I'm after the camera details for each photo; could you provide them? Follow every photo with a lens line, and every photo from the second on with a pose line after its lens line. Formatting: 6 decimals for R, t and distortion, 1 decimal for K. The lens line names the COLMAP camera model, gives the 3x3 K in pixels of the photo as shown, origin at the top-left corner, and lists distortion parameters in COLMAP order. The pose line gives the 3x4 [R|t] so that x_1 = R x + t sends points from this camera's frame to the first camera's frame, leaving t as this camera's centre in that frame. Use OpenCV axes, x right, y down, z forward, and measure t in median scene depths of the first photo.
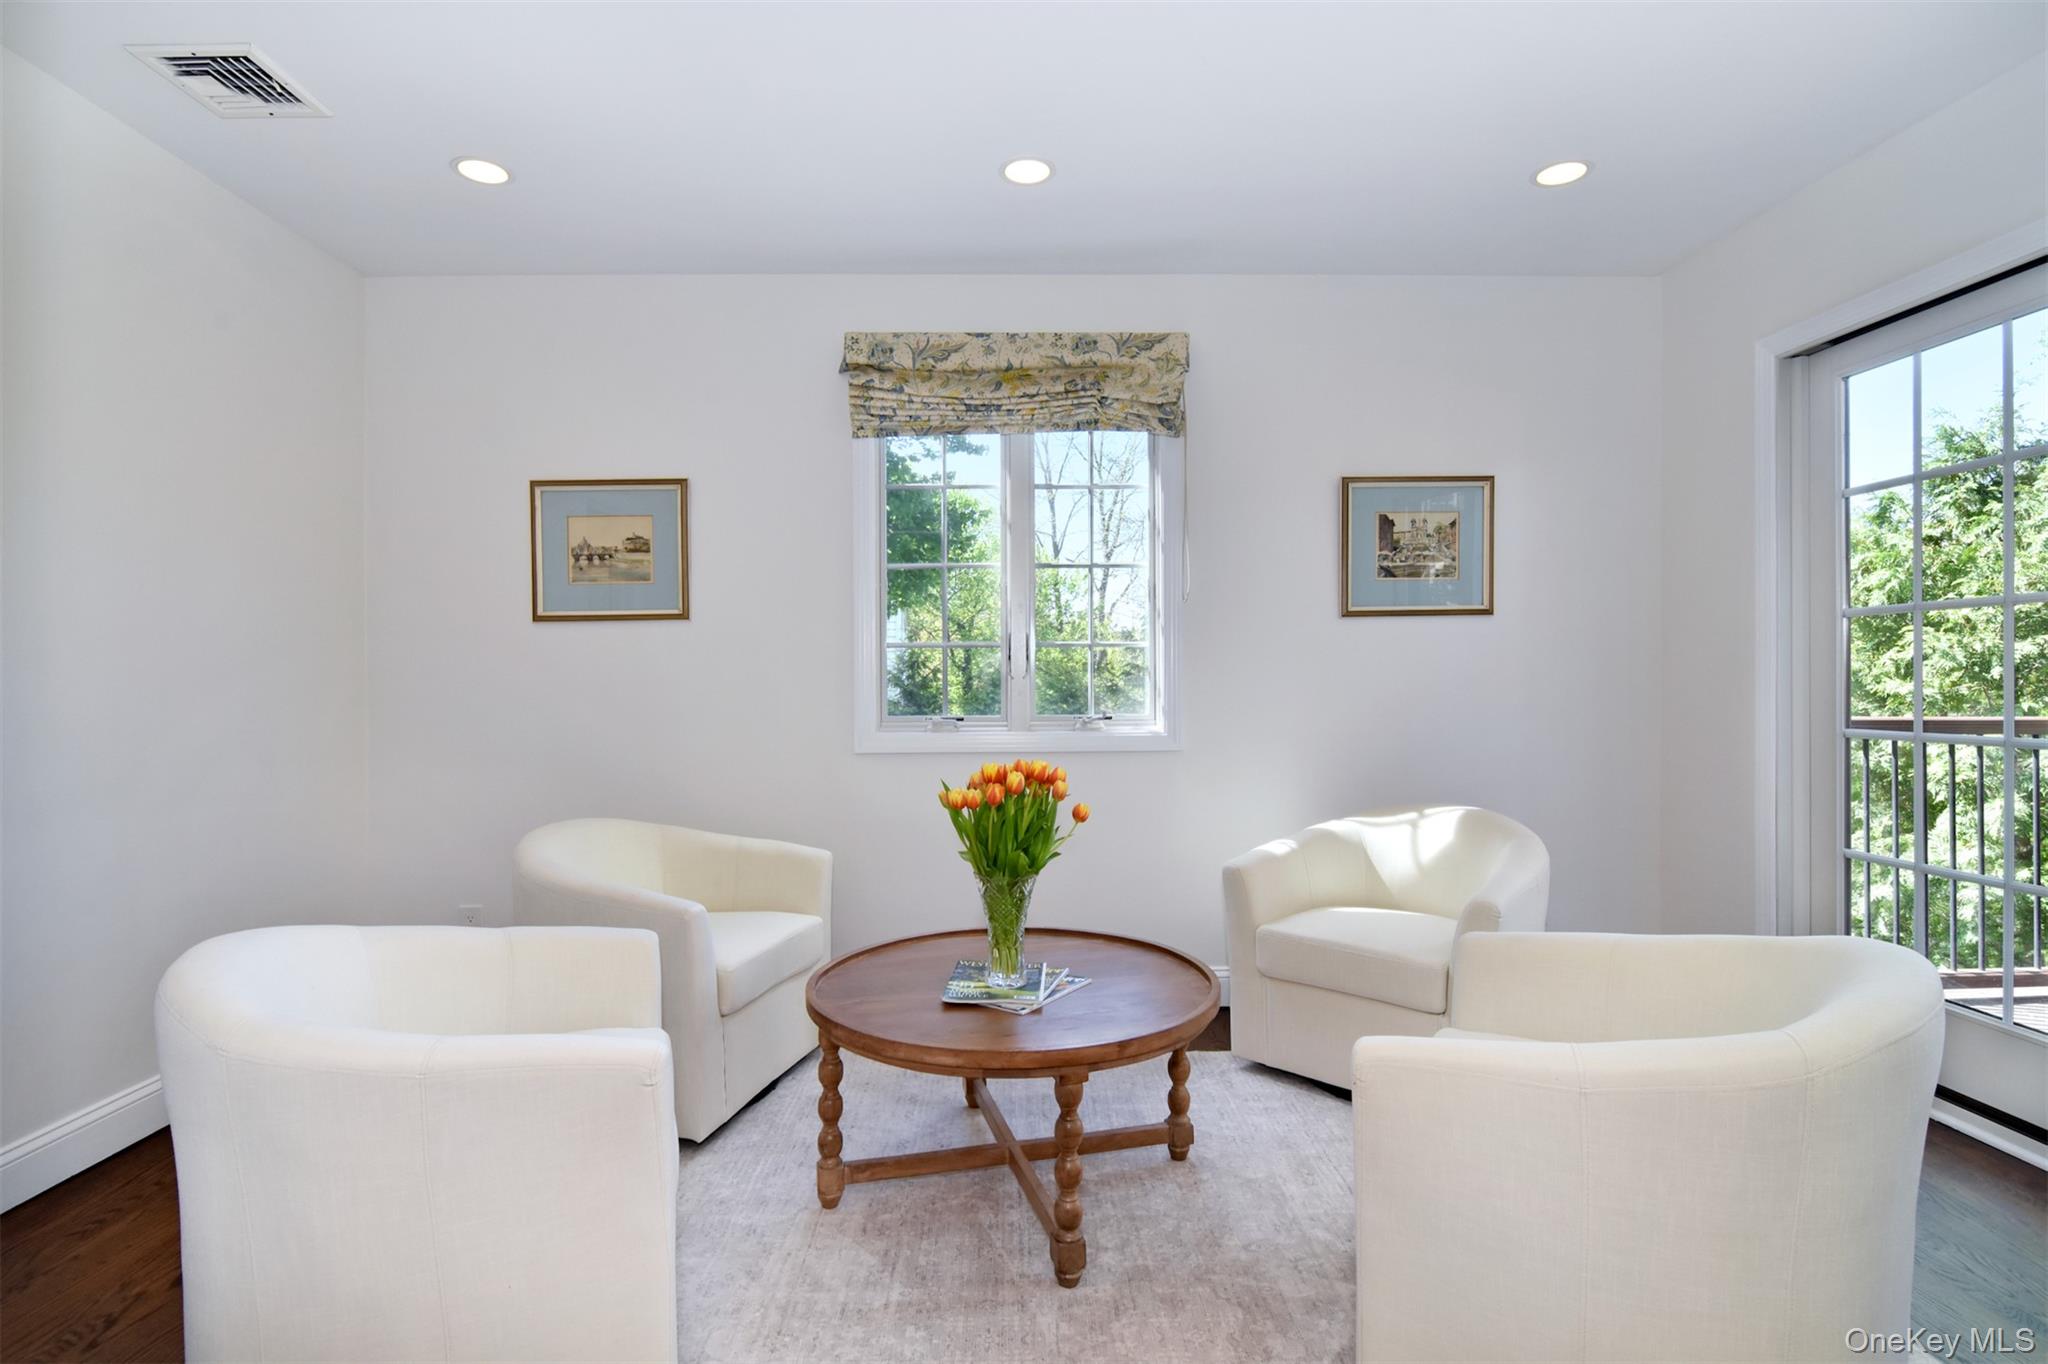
lens RADIAL K [[1002.3, 0, 1034.0], [0, 1002.3, 691.2], [0, 0, 1]] dist [-0.009982, -0.001636]
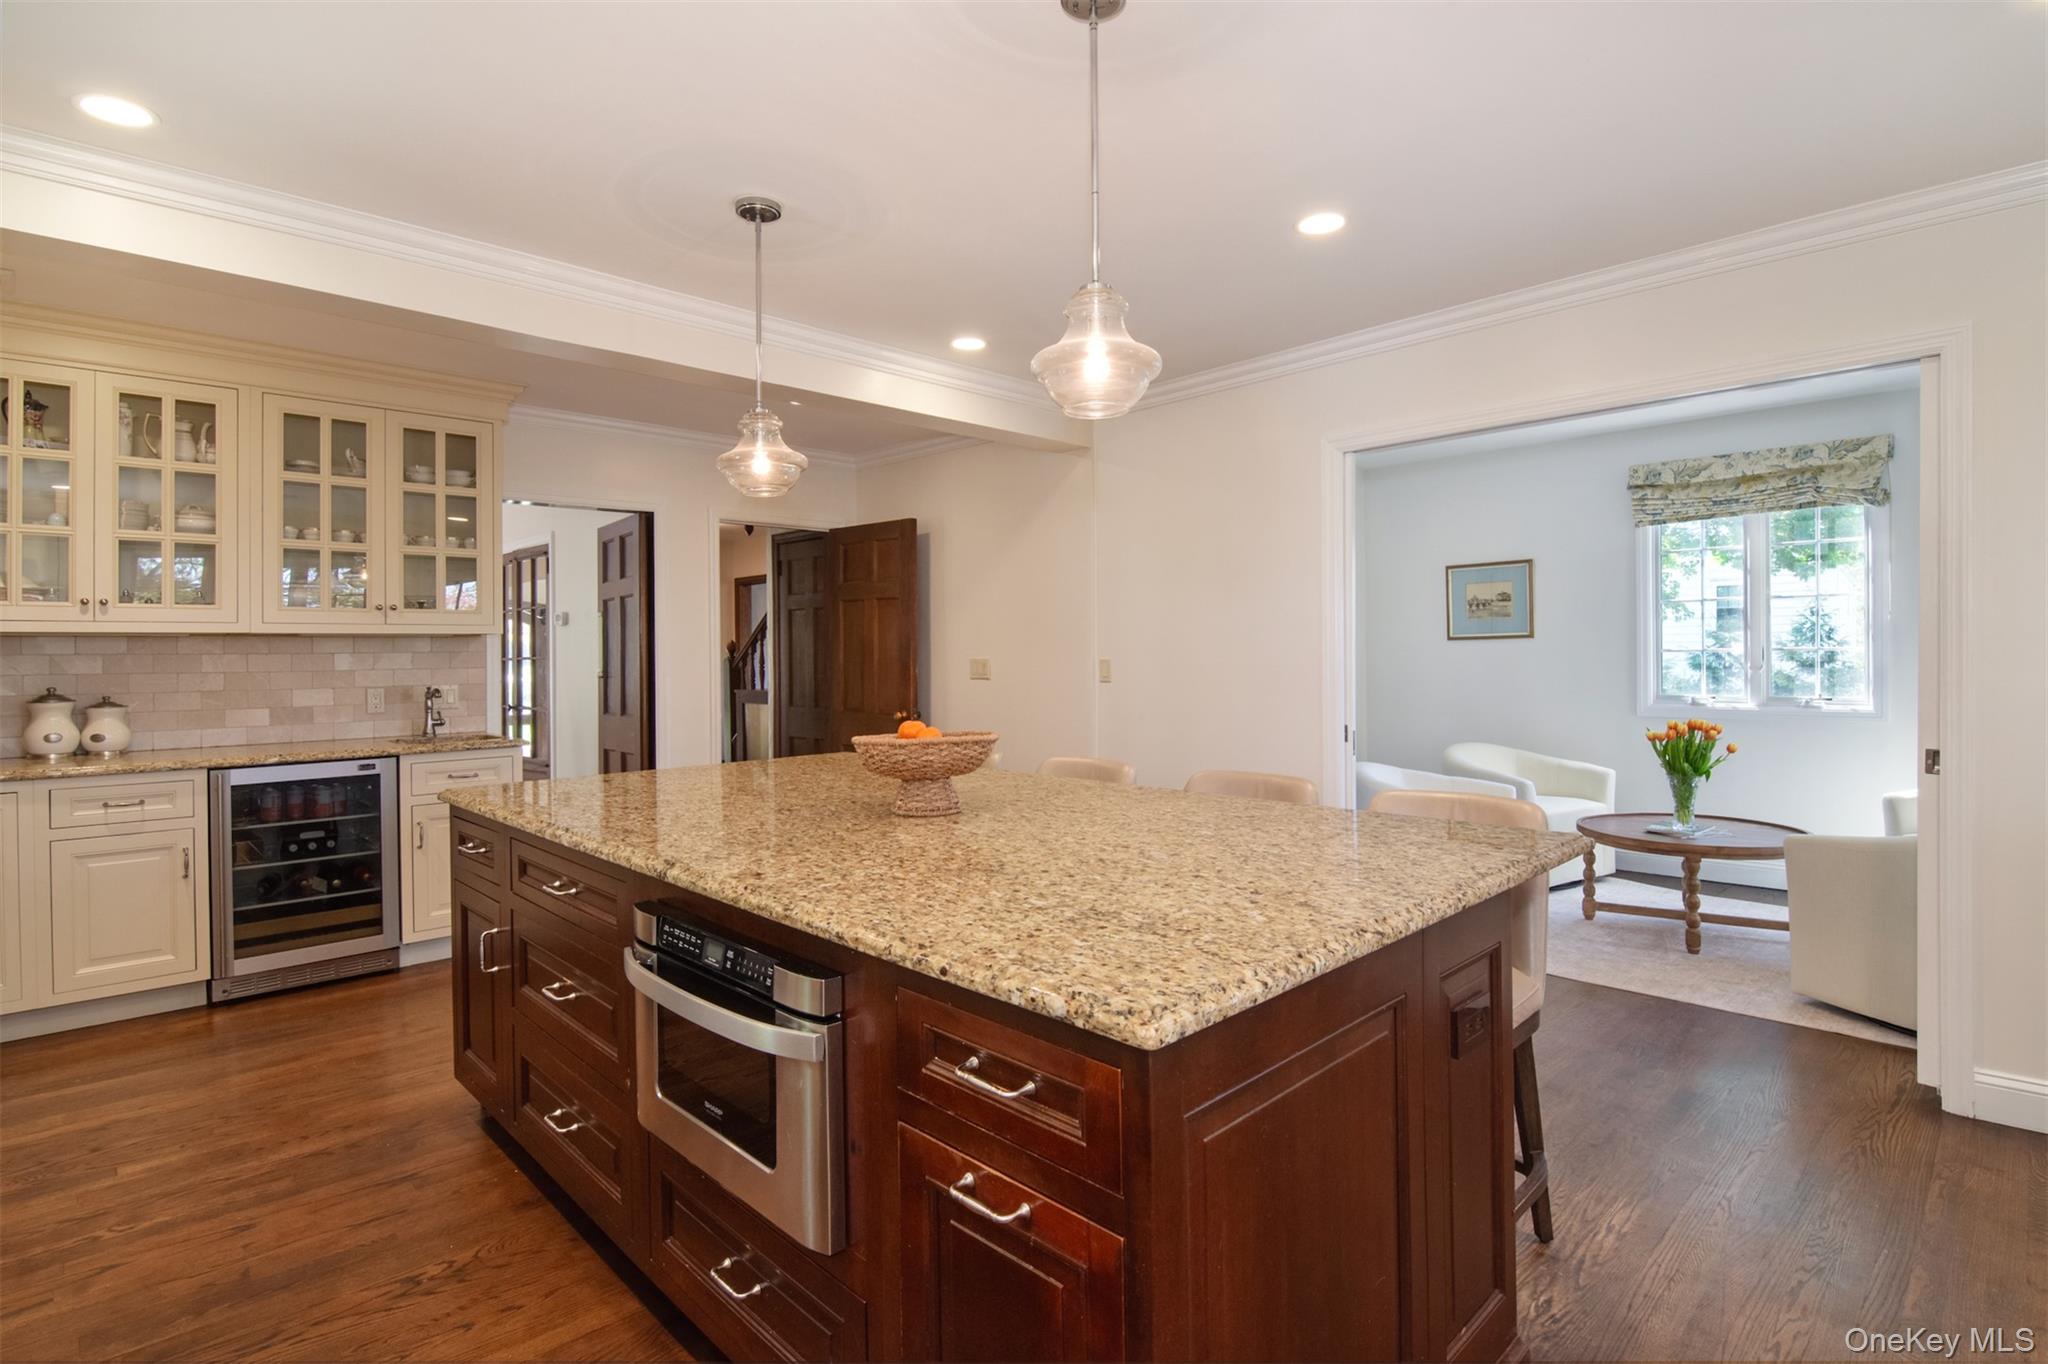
lens RADIAL K [[1002.3, 0, 1017.6], [0, 1002.3, 665.1], [0, 0, 1]] dist [-0.009982, -0.001636]
pose [[0.662647, 0.000361, -0.748932, 0.391073], [0.005892, 0.999966, 0.005694, -0.040227], [0.748909, -0.008186, 0.662622, -0.895900]]
